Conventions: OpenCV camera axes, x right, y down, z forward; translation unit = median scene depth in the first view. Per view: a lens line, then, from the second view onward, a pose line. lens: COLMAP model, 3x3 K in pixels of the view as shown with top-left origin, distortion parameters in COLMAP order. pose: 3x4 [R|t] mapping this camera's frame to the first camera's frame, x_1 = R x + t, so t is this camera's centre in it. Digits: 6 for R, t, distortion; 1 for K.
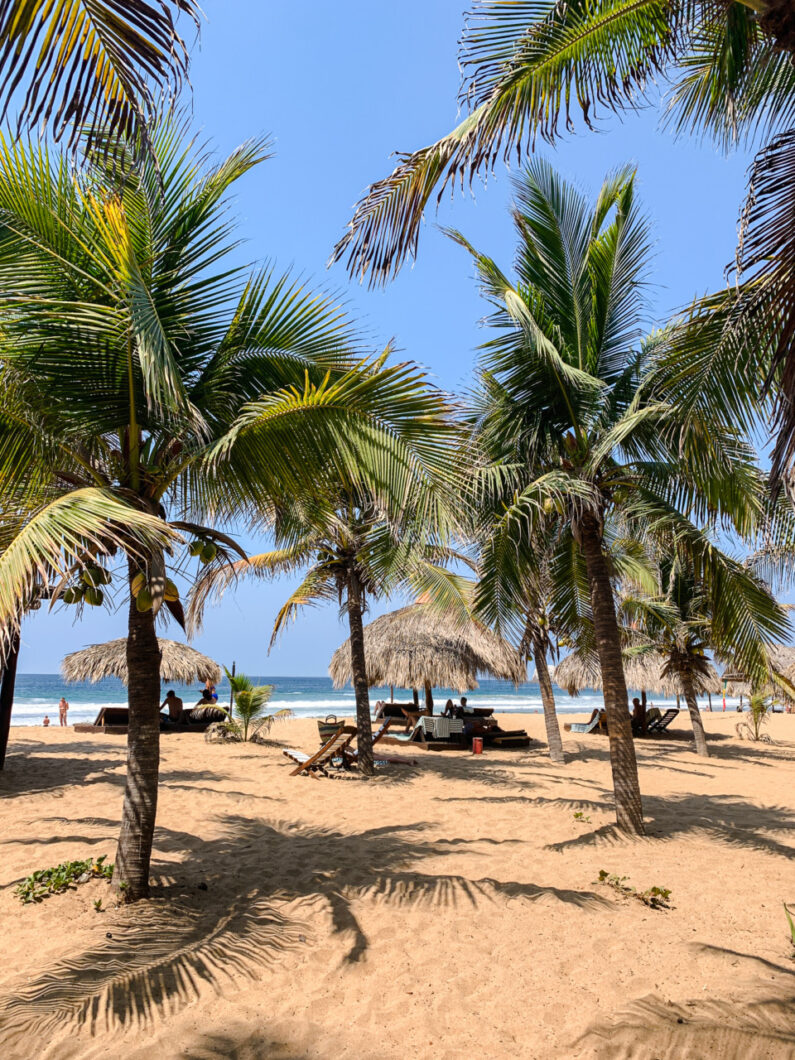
lens RADIAL K [[713.1, 0, 397.5], [0, 713.1, 530.0], [0, 0, 1]] dist [0.065212, -0.077632]
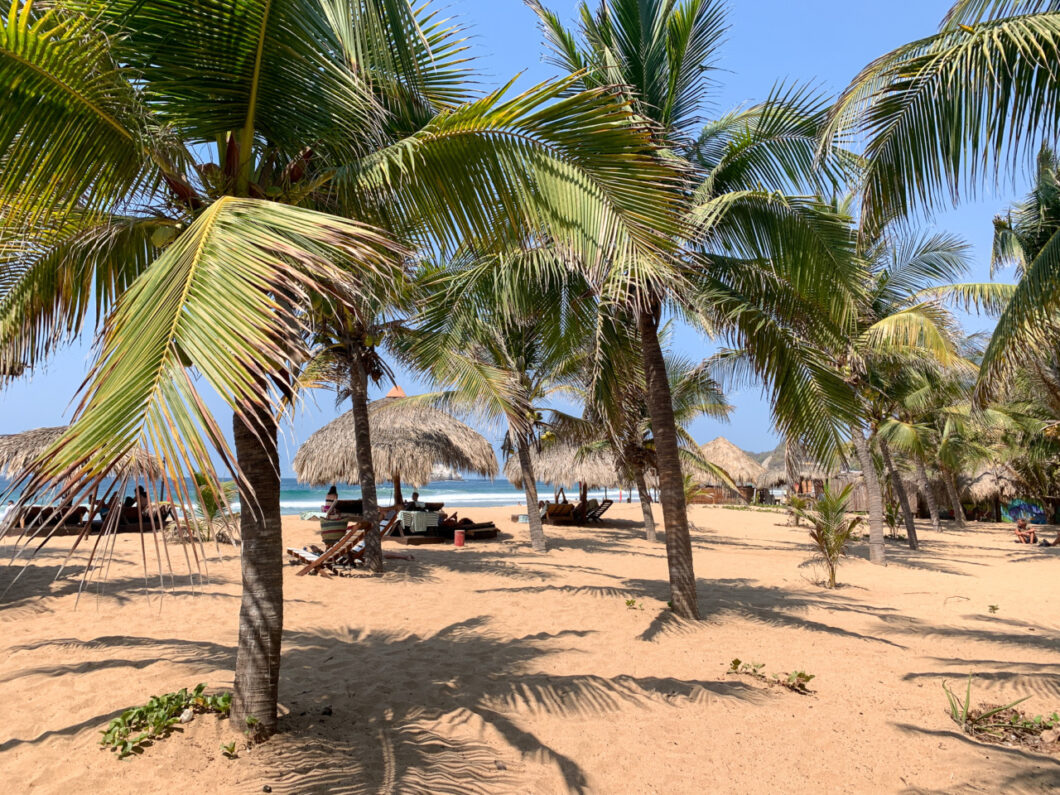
lens RADIAL K [[713.1, 0, 527.3], [0, 713.1, 384.5], [0, 0, 1]] dist [0.065212, -0.077632]
pose [[0.968614, 0.027340, 0.247060, -0.098579], [-0.047039, 0.996135, 0.074183, 0.018381], [-0.244077, -0.083476, 0.966156, 0.066623]]
